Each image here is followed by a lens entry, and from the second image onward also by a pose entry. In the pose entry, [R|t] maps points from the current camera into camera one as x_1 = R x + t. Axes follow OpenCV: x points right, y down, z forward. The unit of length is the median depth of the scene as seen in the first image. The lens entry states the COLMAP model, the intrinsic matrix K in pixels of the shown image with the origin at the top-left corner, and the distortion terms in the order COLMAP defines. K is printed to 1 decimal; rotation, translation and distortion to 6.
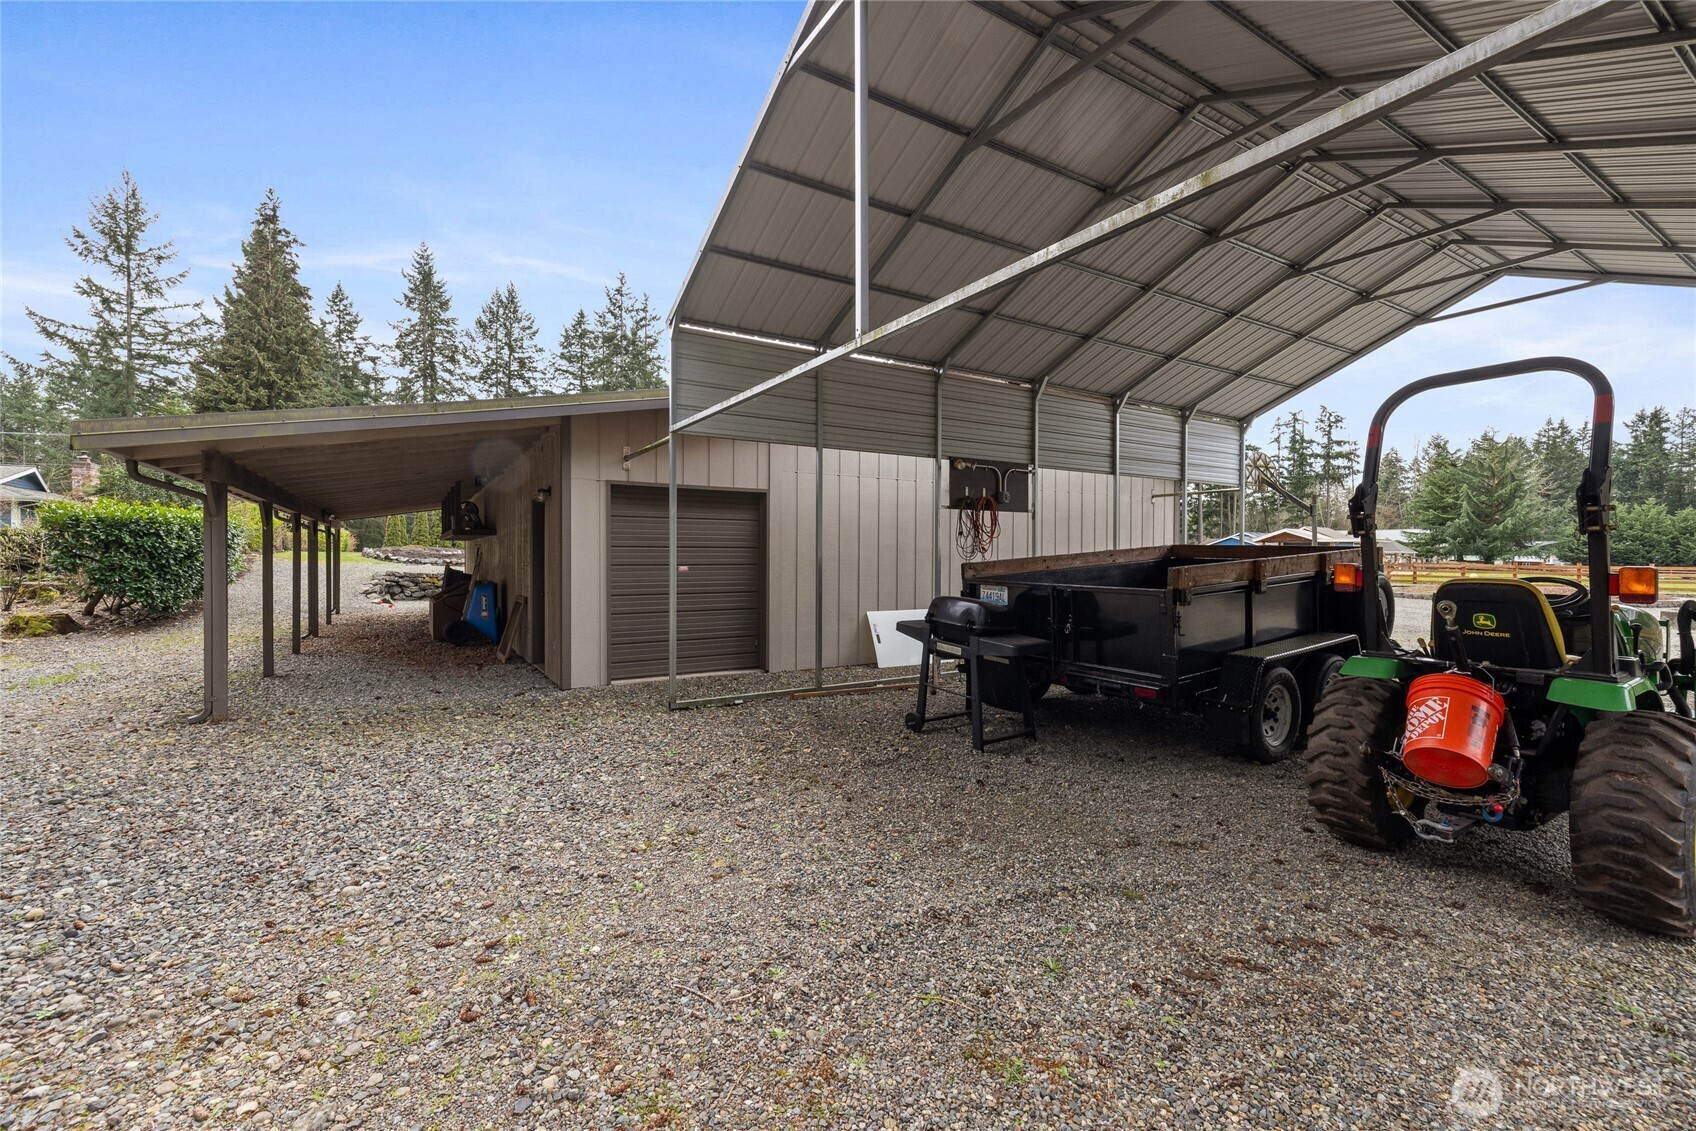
lens RADIAL K [[721.6, 0, 846.7], [0, 721.6, 559.8], [0, 0, 1]] dist [0.007378, -0.001012]
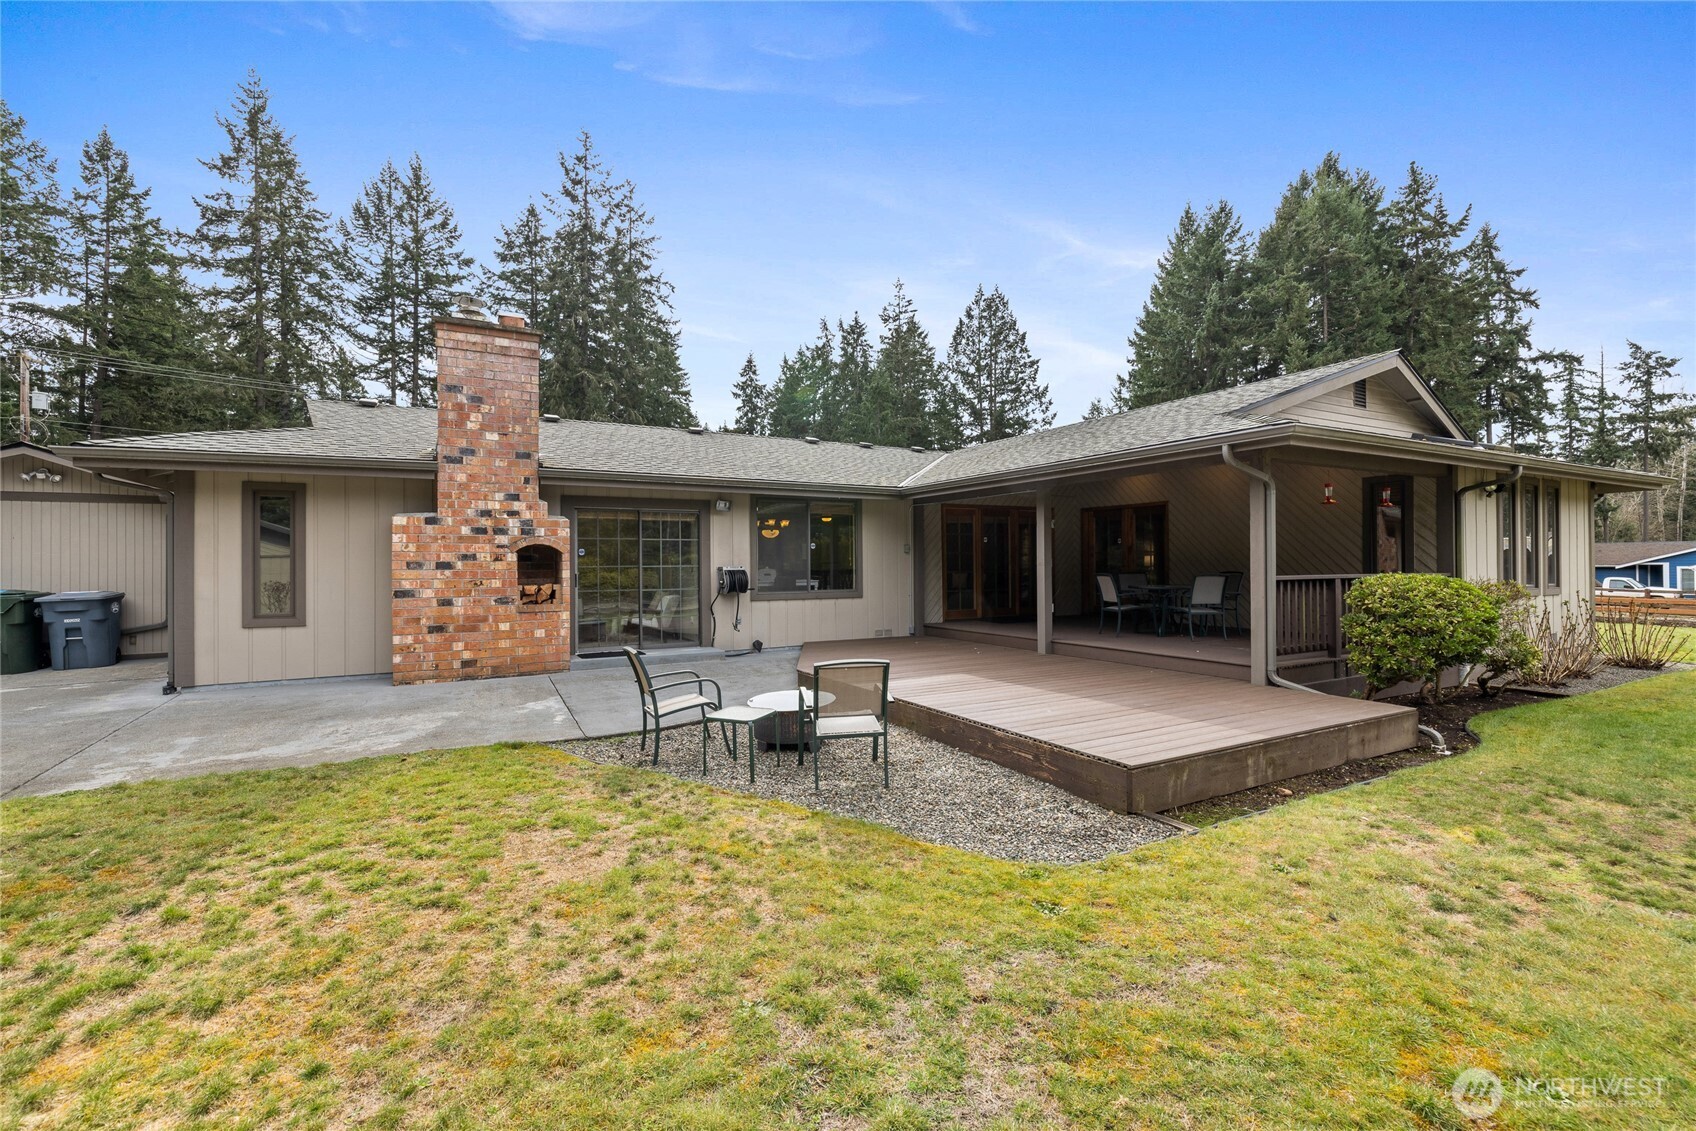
lens RADIAL K [[721.6, 0, 848.6], [0, 721.6, 566.7], [0, 0, 1]] dist [0.007378, -0.001012]
pose [[0.998706, -0.011206, -0.049614, -0.055065], [0.010684, 0.999885, -0.010778, -0.008294], [0.049729, 0.010234, 0.998710, 0.383868]]
